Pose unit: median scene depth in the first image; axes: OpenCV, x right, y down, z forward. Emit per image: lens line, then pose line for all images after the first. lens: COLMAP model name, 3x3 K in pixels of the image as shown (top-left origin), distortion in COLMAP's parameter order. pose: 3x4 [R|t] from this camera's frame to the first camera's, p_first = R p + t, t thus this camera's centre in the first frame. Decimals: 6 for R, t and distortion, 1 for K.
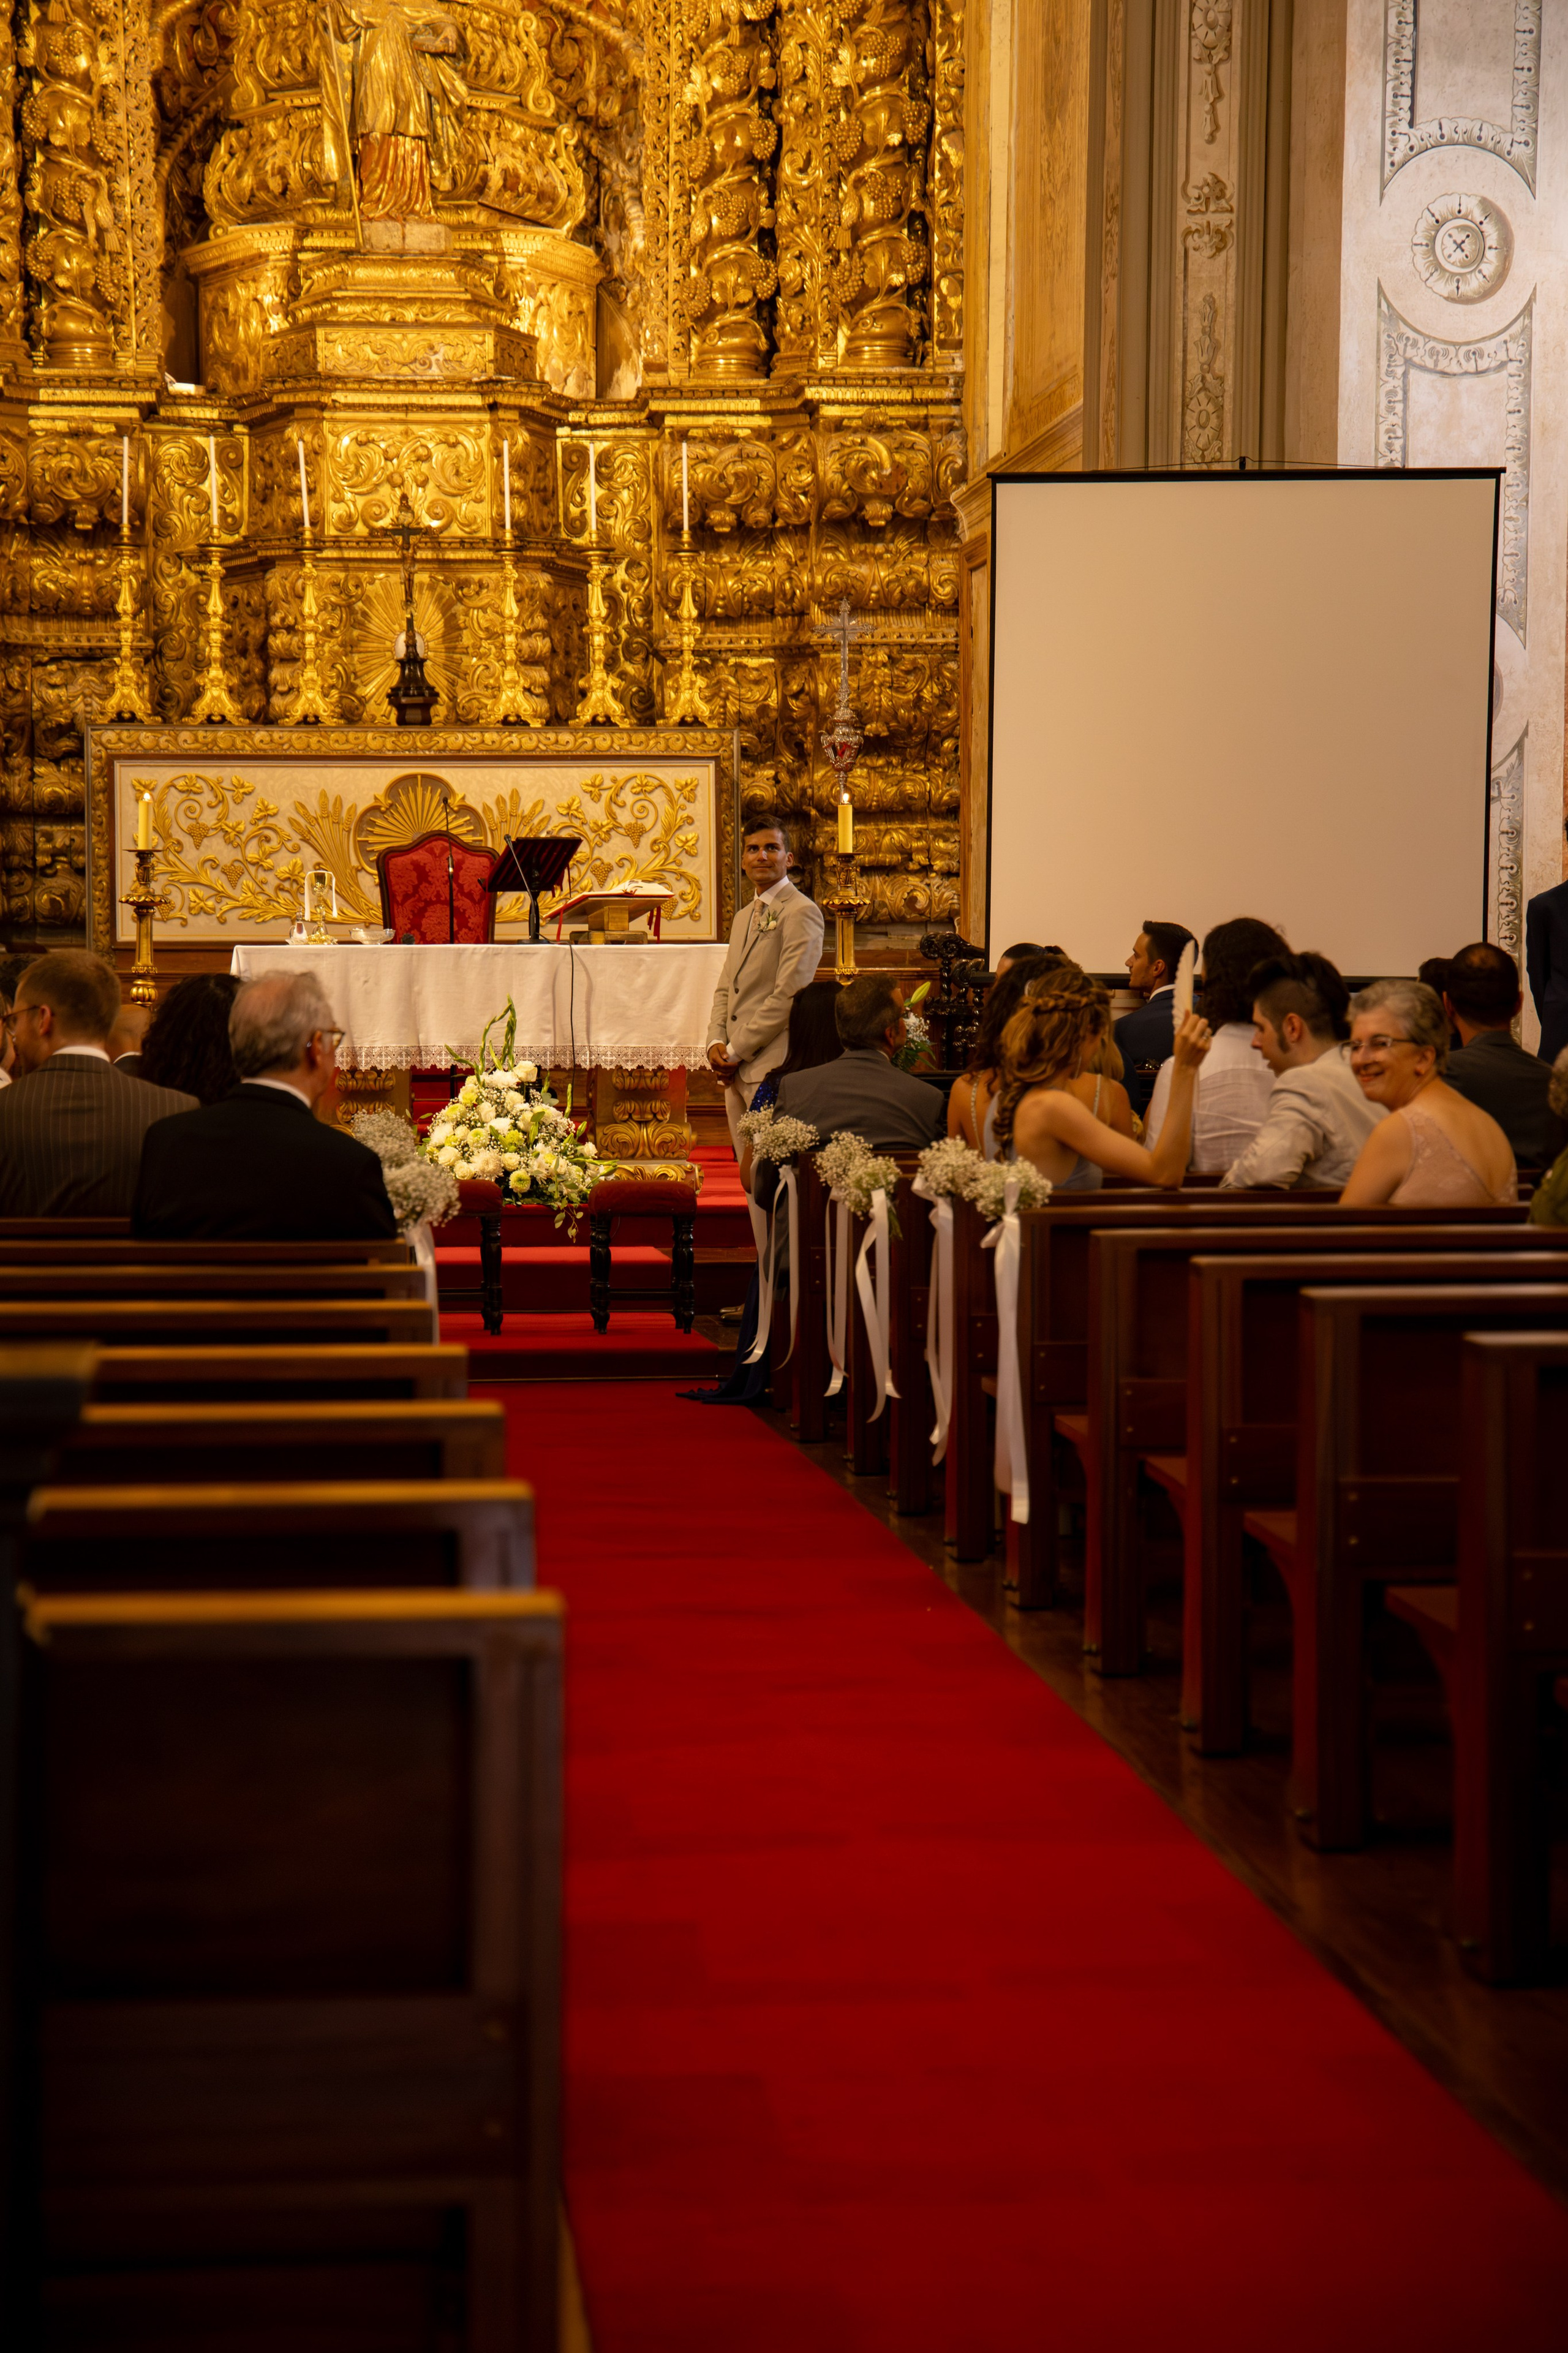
lens RADIAL K [[5297.4, 0, 705.1], [0, 5297.4, 1178.6], [0, 0, 1]] dist [0.447224, -0.348474]
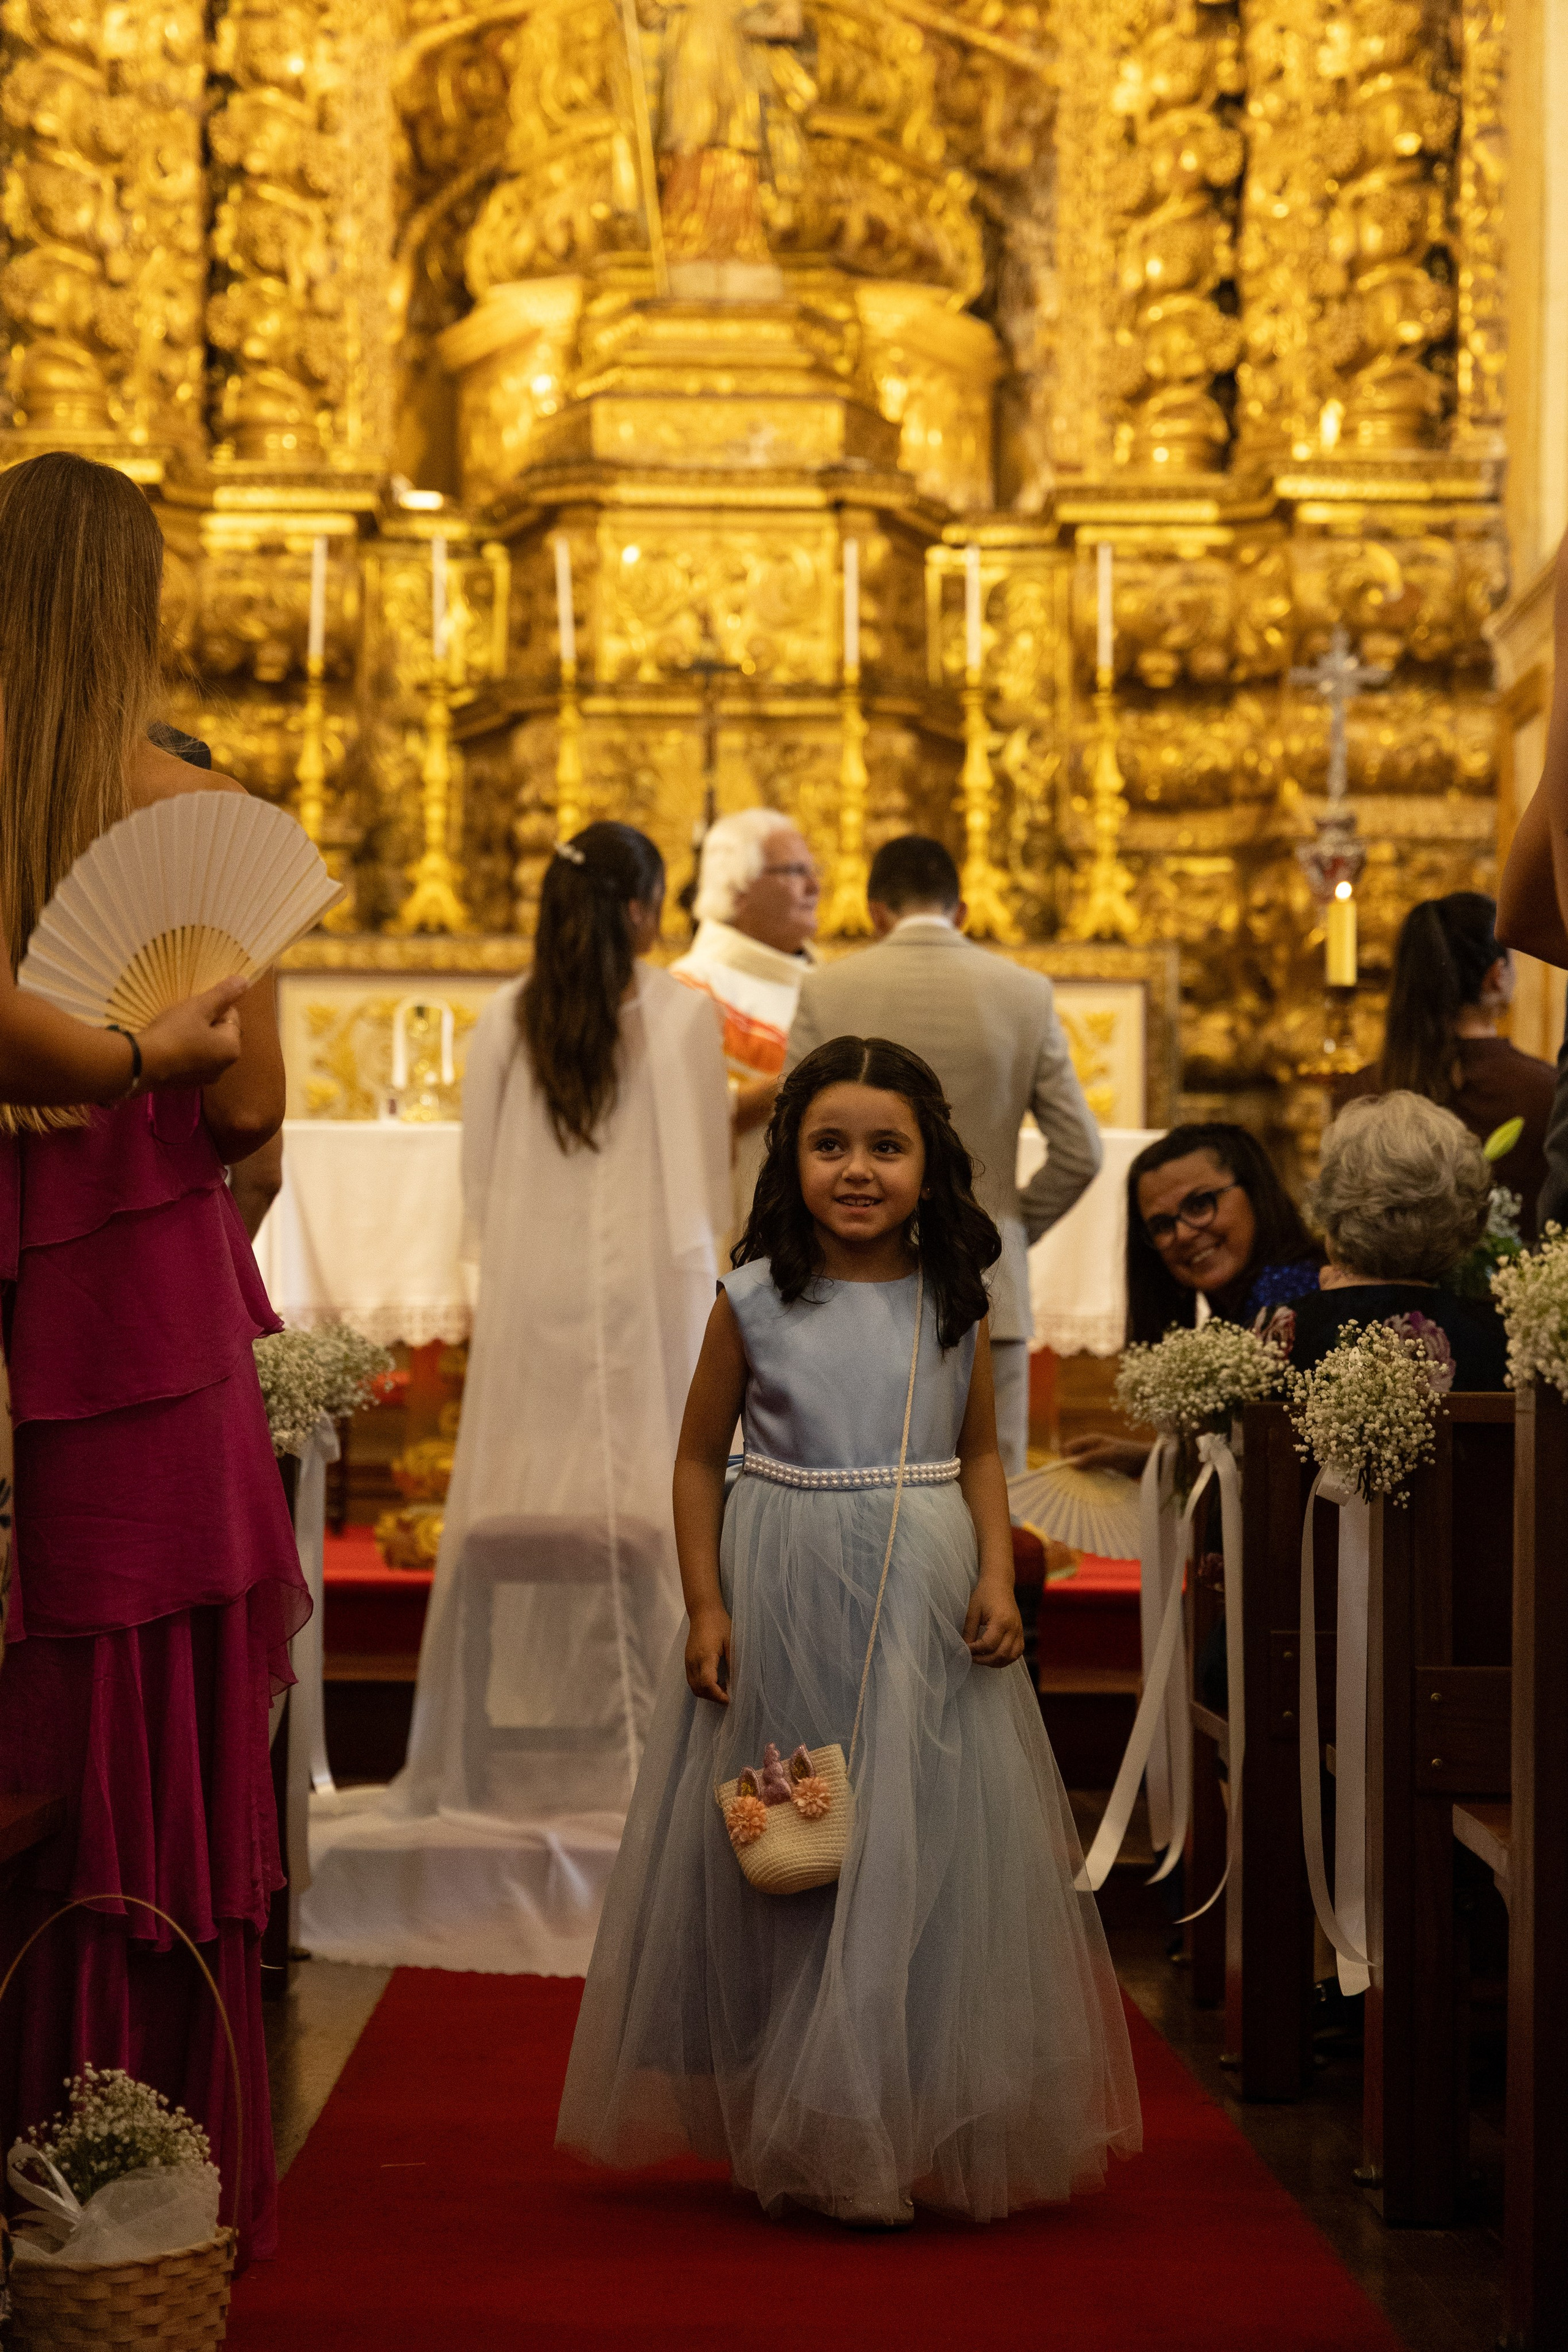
lens RADIAL K [[5527.1, 0, 697.1], [0, 5527.1, 1174.9], [0, 0, 1]] dist [0.072877, -0.255236]
pose [[0.996283, 0.011736, -0.085337, 0.005616], [-0.018985, 0.996231, -0.084639, 0.007289], [0.084022, 0.085945, 0.992751, 0.271684]]
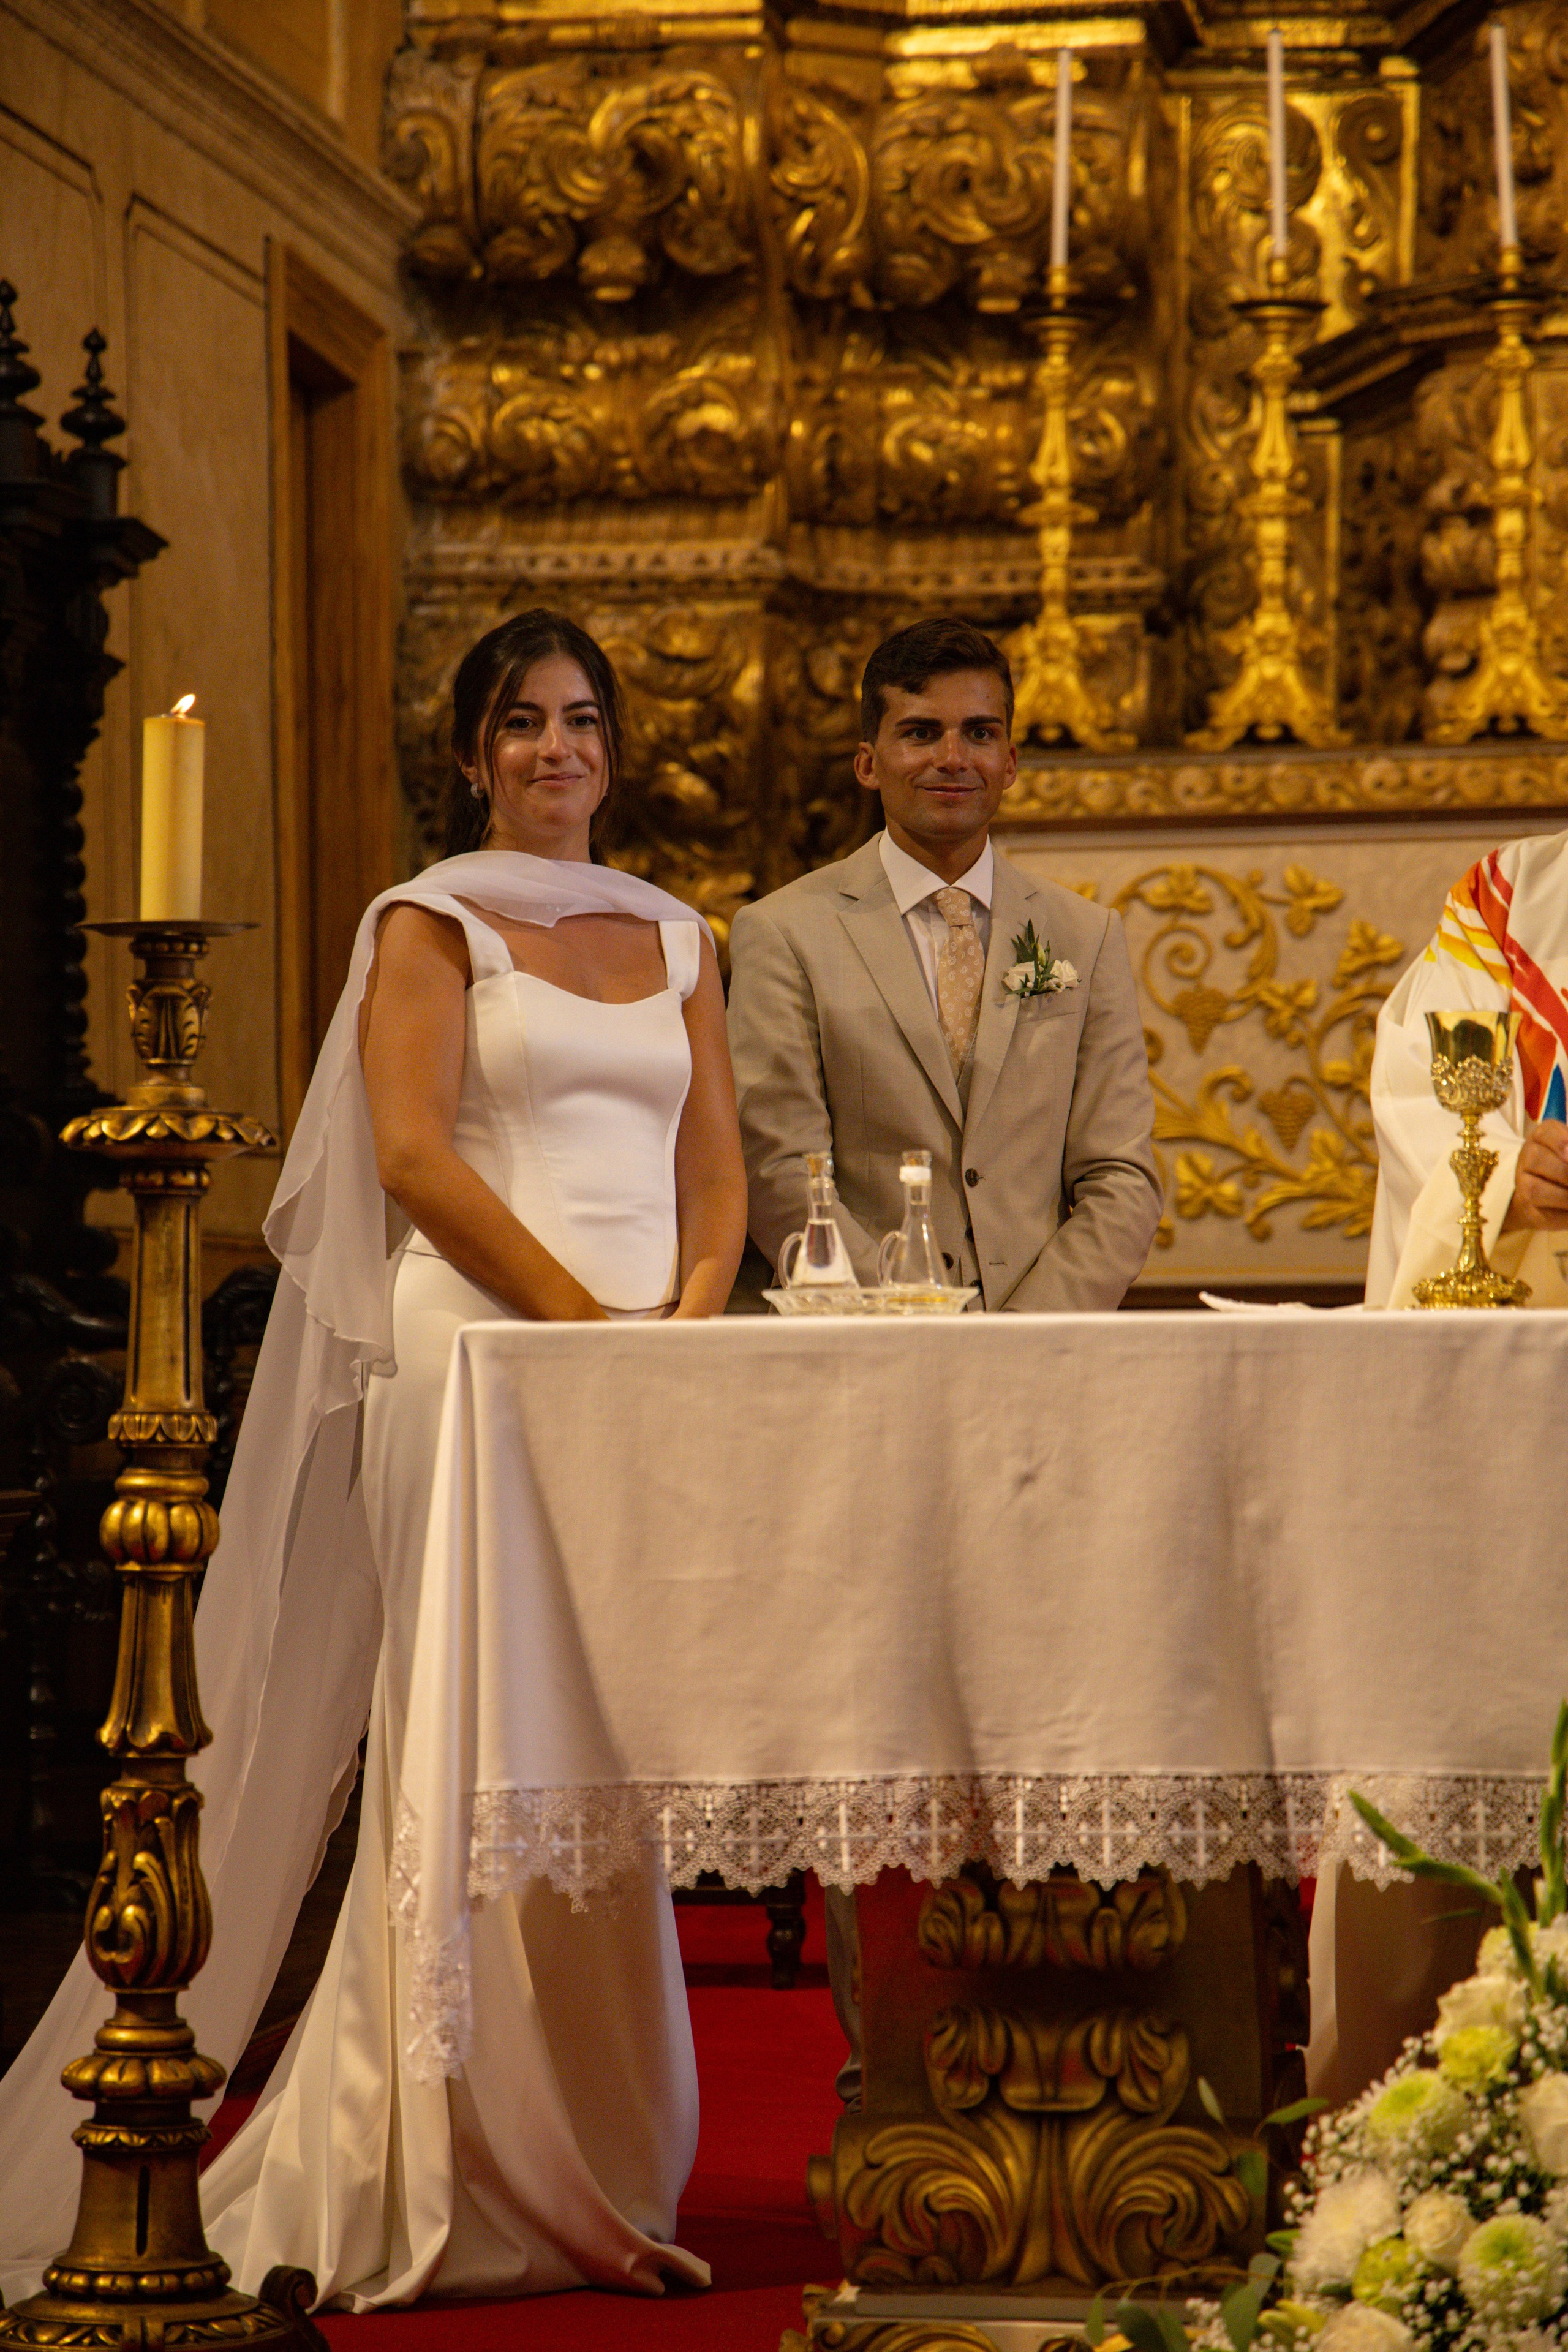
lens RADIAL K [[6841.3, 0, 743.5], [0, 6841.3, 1160.1], [0, 0, 1]] dist [0.865677, -2.205087]
pose [[0.969690, -0.010609, -0.244109, -0.003330], [-0.004315, 0.998158, -0.060520, -0.021650], [0.244302, 0.059739, 0.967857, 0.471699]]
